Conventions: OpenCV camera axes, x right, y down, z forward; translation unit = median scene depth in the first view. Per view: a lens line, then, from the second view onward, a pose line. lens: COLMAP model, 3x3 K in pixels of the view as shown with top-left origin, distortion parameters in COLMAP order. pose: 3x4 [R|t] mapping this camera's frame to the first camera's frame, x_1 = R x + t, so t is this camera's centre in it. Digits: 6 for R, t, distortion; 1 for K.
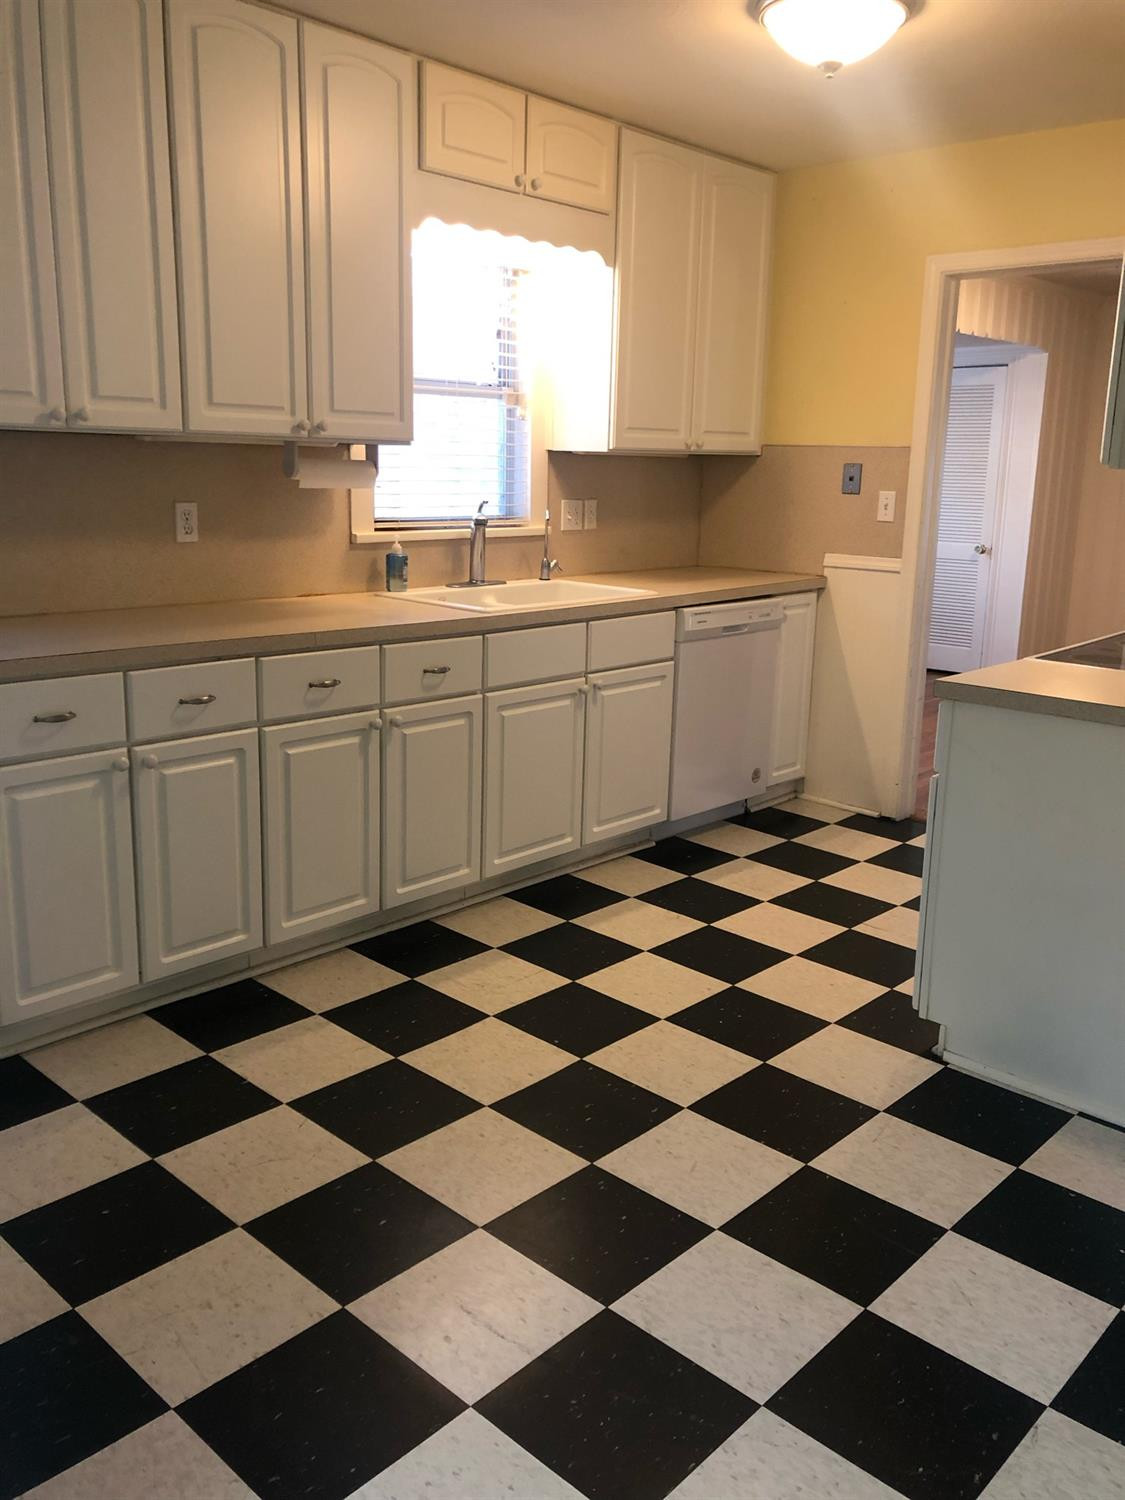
lens RADIAL K [[1228.4, 0, 581.6], [0, 1228.4, 742.0], [0, 0, 1]] dist [0.054866, -0.070283]
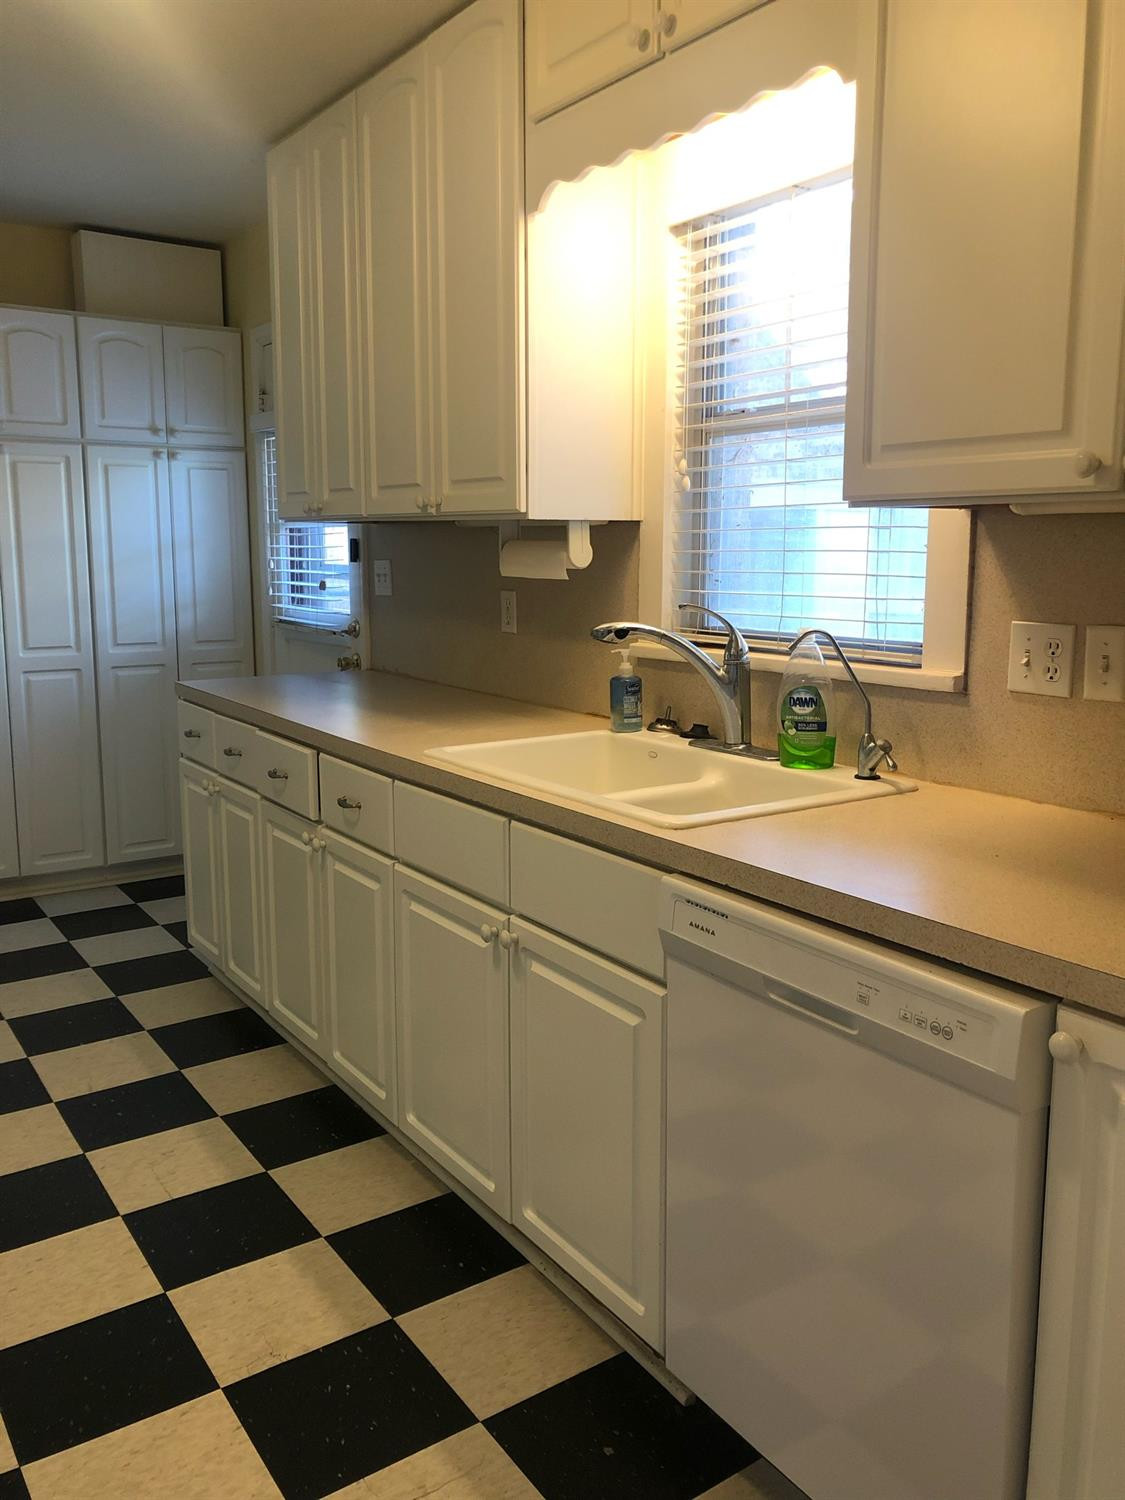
lens RADIAL K [[1231.3, 0, 562.4], [0, 1231.3, 738.7], [0, 0, 1]] dist [0.024920, 0.001575]
pose [[-0.244106, 0.132069, -0.960713, 0.543659], [-0.214052, 0.958910, 0.186210, -0.251022], [0.945830, 0.251098, -0.205806, 1.174139]]
